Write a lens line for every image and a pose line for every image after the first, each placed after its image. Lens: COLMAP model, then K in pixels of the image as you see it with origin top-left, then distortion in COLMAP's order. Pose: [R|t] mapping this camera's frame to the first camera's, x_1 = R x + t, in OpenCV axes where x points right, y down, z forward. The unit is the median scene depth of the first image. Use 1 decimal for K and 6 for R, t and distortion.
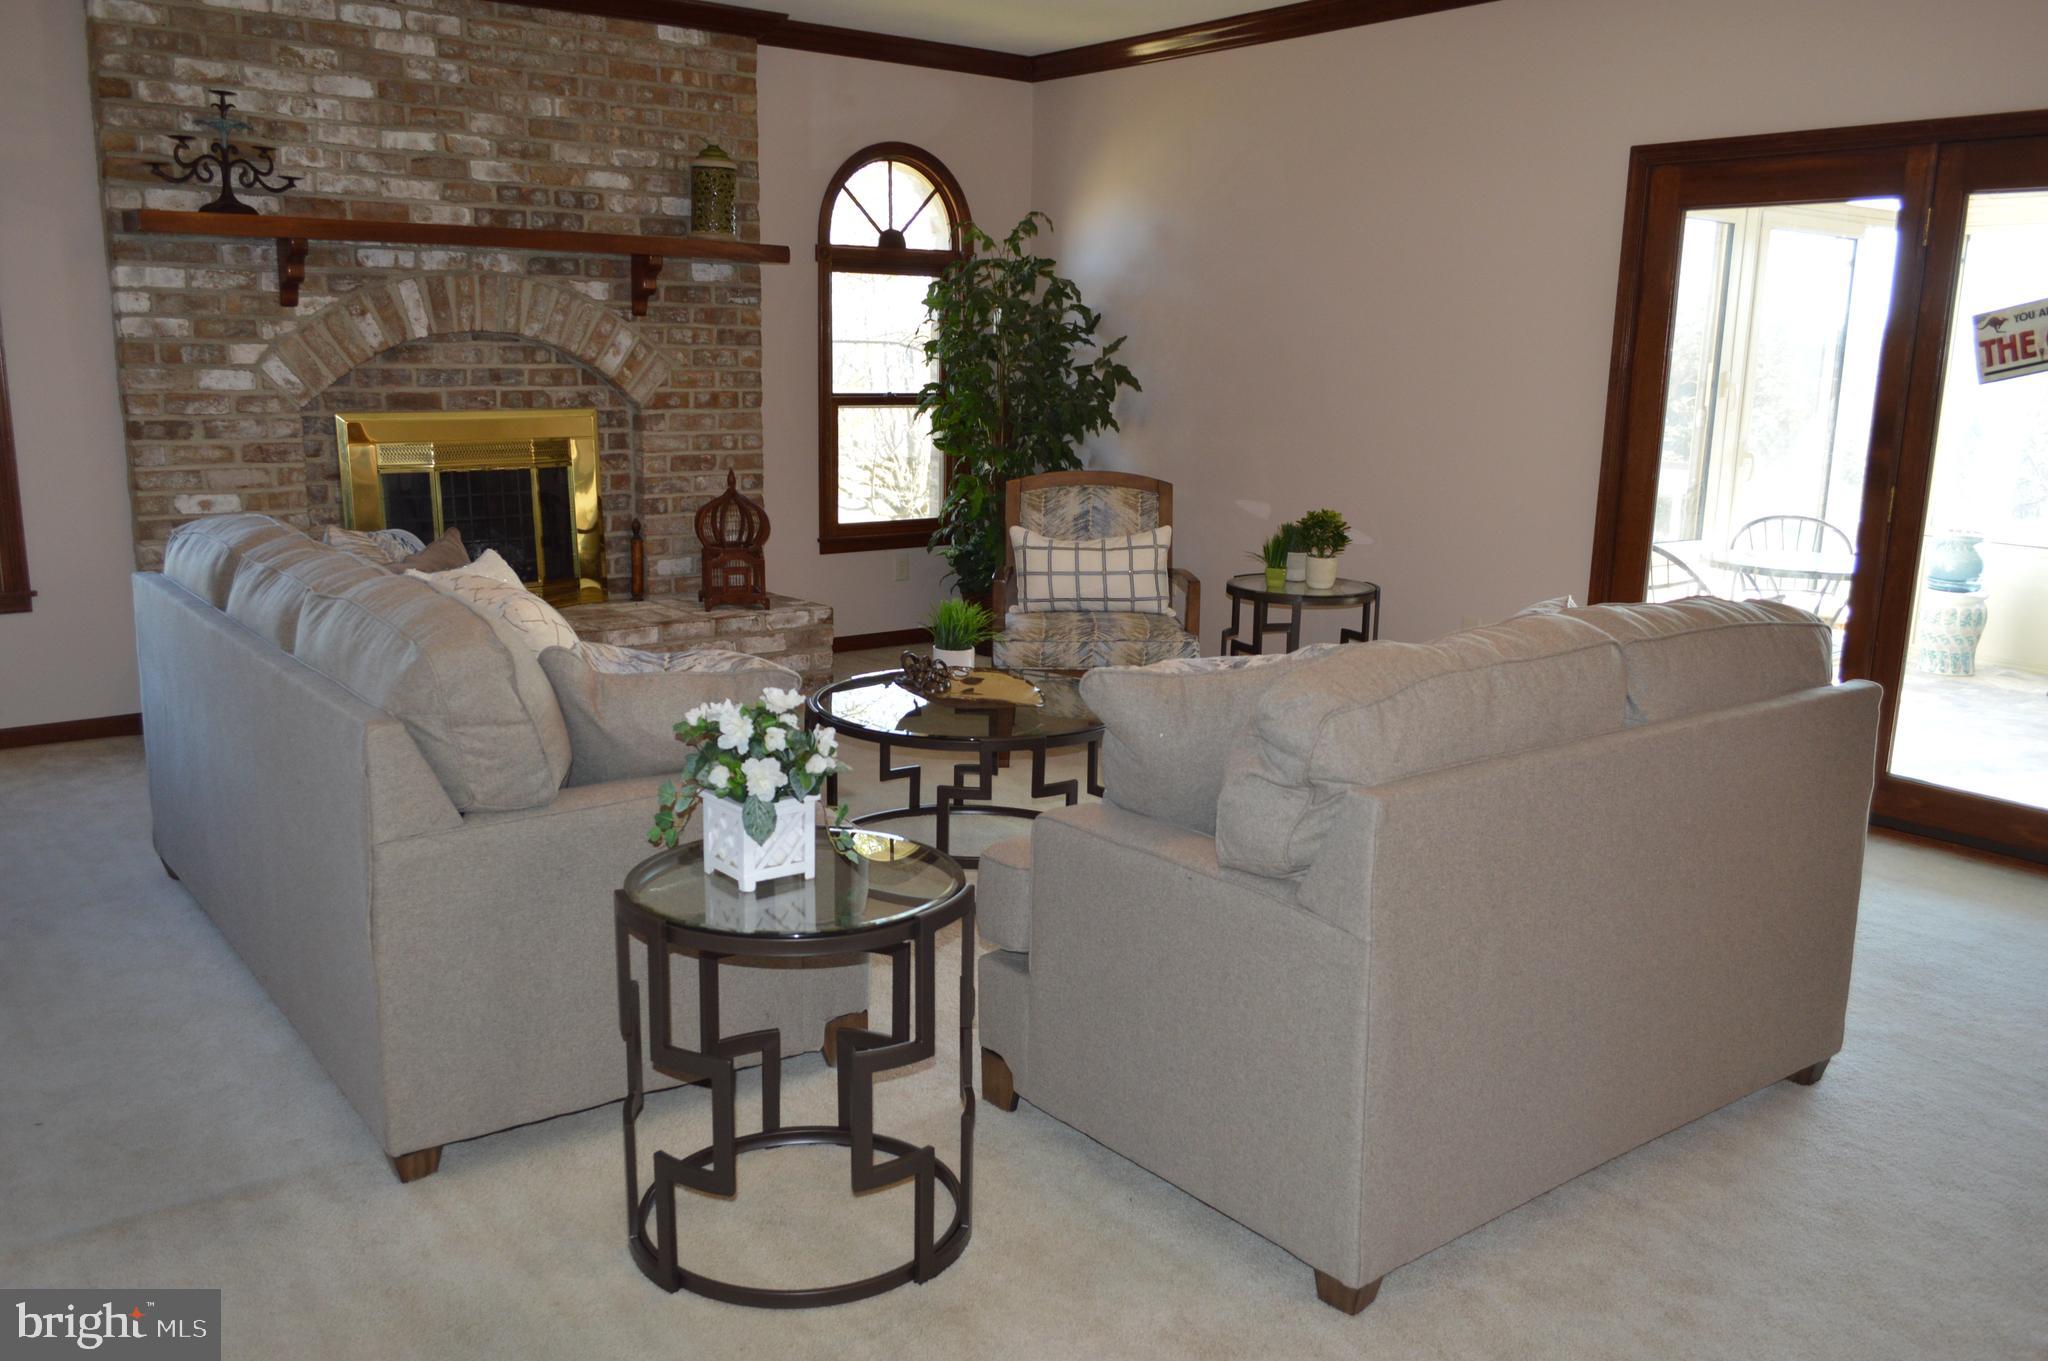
lens RADIAL K [[1566.2, 0, 1016.8], [0, 1566.2, 675.2], [0, 0, 1]] dist [-0.013930, 0.005629]
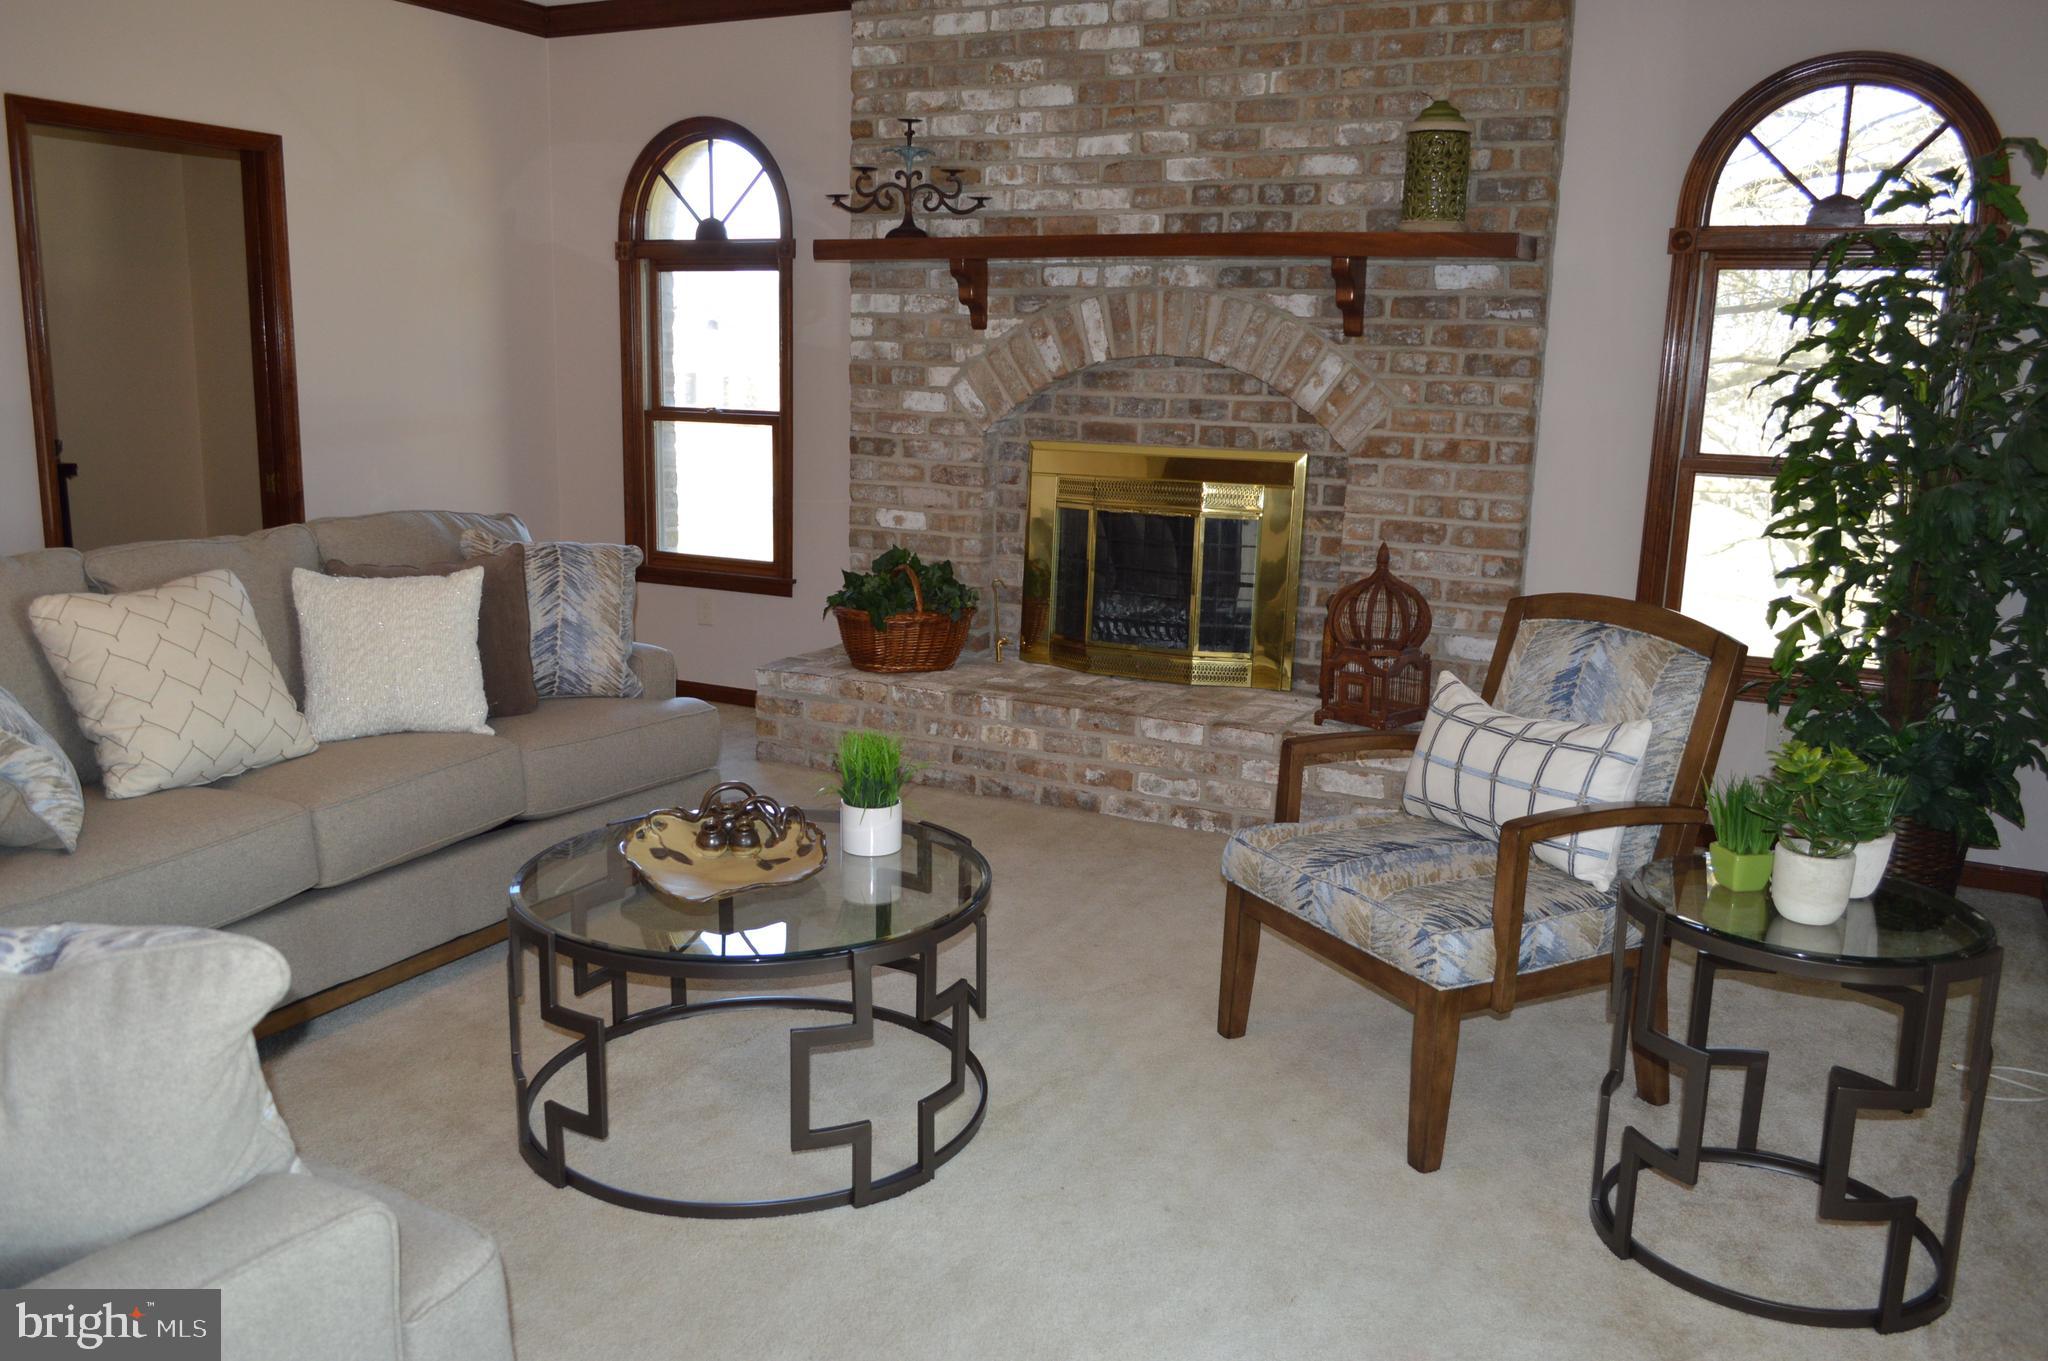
lens RADIAL K [[1566.2, 0, 1030.7], [0, 1566.2, 683.8], [0, 0, 1]] dist [-0.013930, 0.005629]
pose [[0.448751, 0.171066, -0.877131, 0.410082], [-0.204477, 0.975125, 0.085565, -0.098738], [0.869949, 0.140956, 0.472568, 0.535990]]
